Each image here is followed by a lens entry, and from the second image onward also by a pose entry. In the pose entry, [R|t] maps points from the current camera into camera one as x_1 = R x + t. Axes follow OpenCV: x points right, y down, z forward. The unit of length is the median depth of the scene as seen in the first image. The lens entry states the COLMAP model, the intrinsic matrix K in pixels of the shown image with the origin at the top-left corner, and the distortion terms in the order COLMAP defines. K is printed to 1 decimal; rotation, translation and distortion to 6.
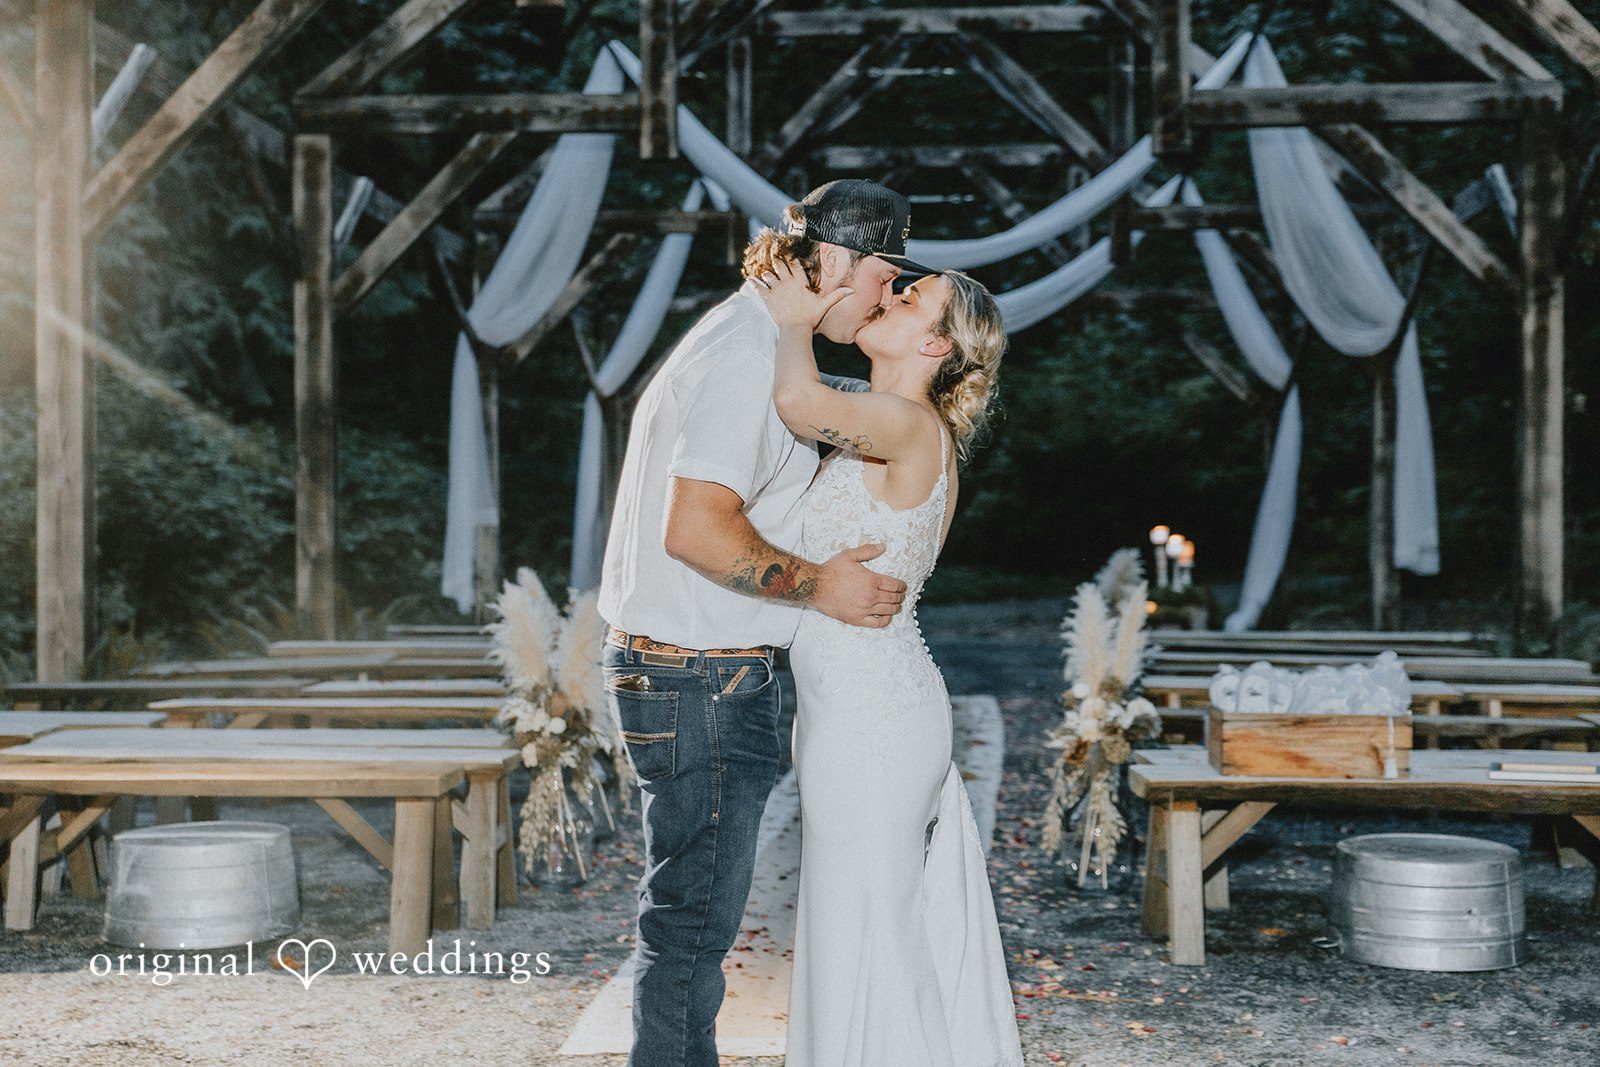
lens RADIAL K [[2374.6, 0, 799.3], [0, 2374.6, 531.0], [0, 0, 1]] dist [0.031606, 0.000000]
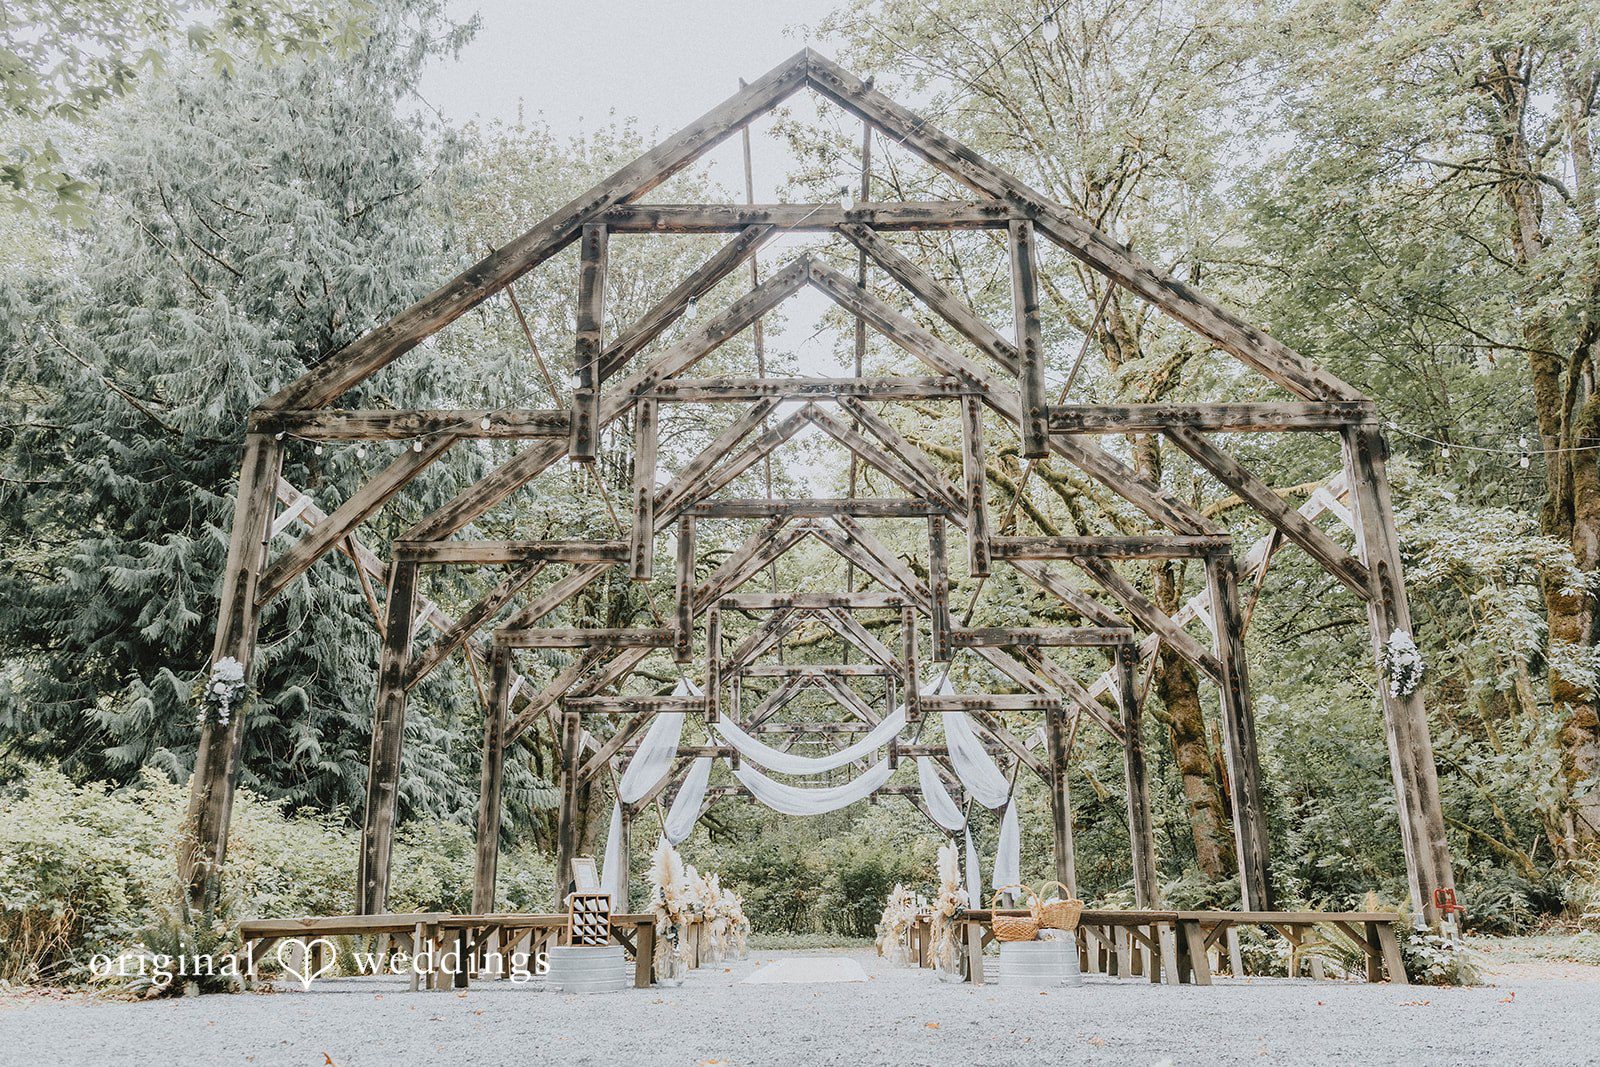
lens RADIAL K [[1229.2, 0, 801.0], [0, 1229.2, 531.7], [0, 0, 1]] dist [0.019094, -0.041080]
pose [[0.997018, 0.017719, 0.075105, -0.063734], [0.007638, 0.945845, -0.324530, 0.072395], [-0.076788, 0.324136, 0.942889, -0.284575]]
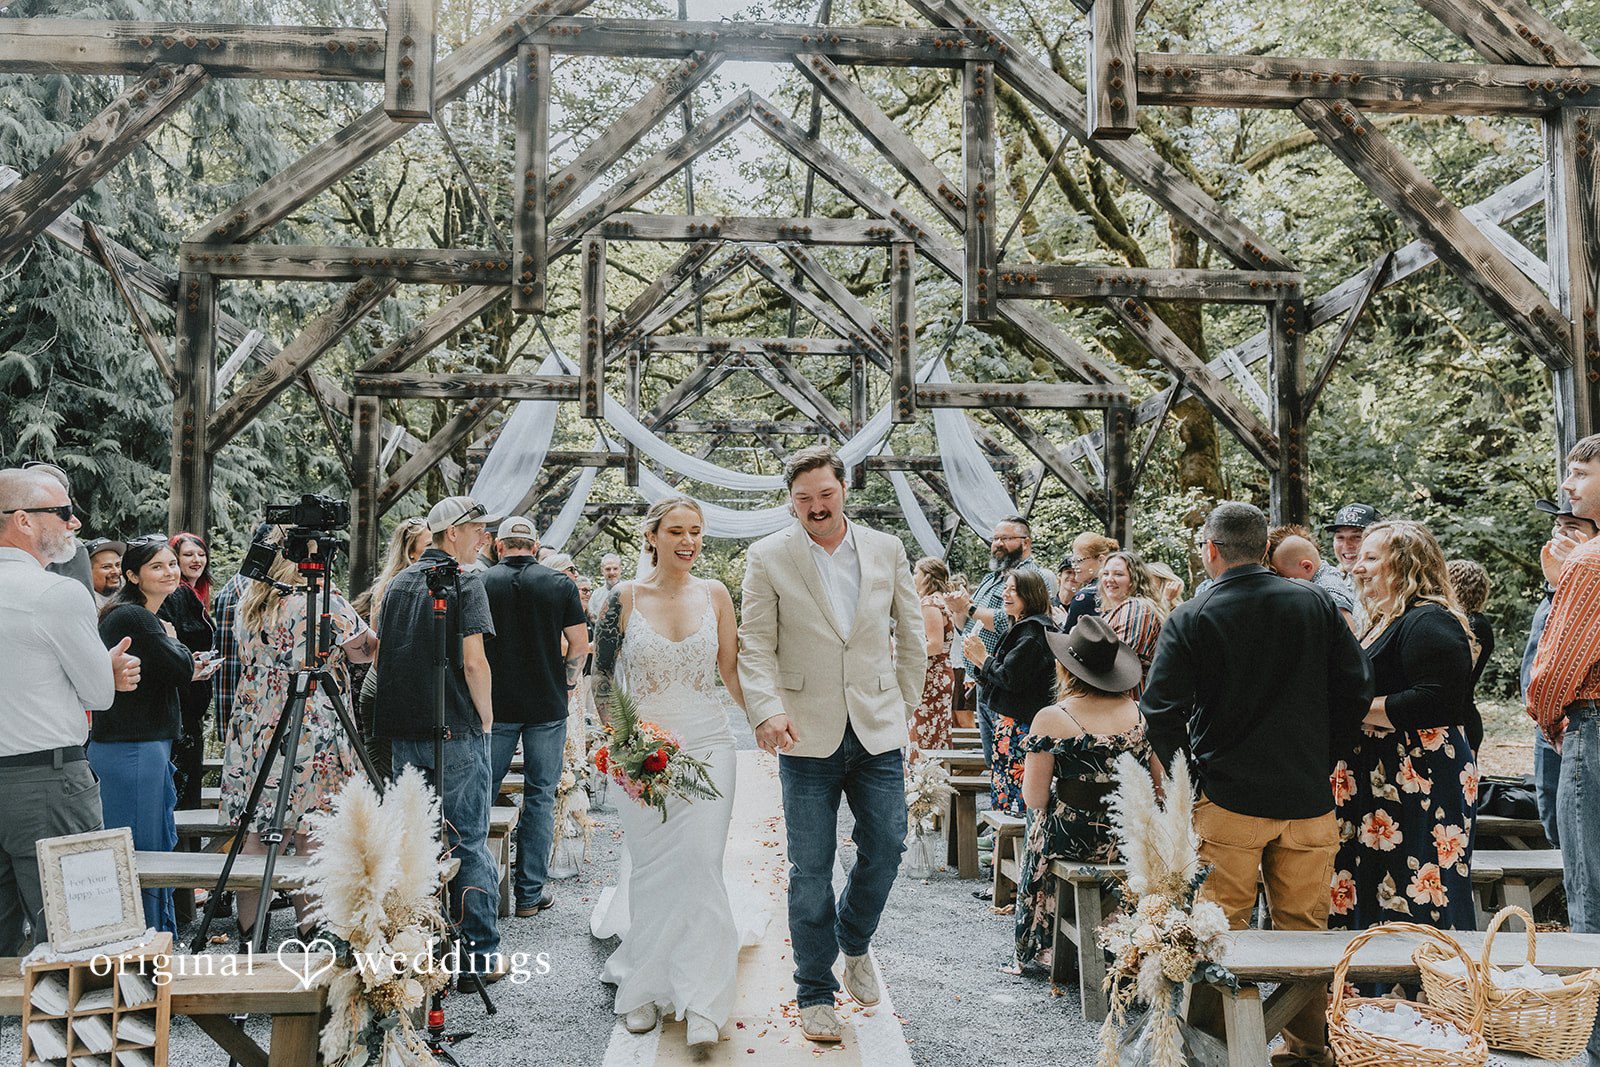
lens RADIAL K [[1229.2, 0, 798.3], [0, 1229.2, 530.1], [0, 0, 1]] dist [0.019094, -0.041080]
pose [[0.989371, 0.013577, 0.144776, -0.038219], [-0.001082, 0.996292, -0.086033, -0.008517], [-0.145407, 0.084962, 0.985717, 0.160468]]
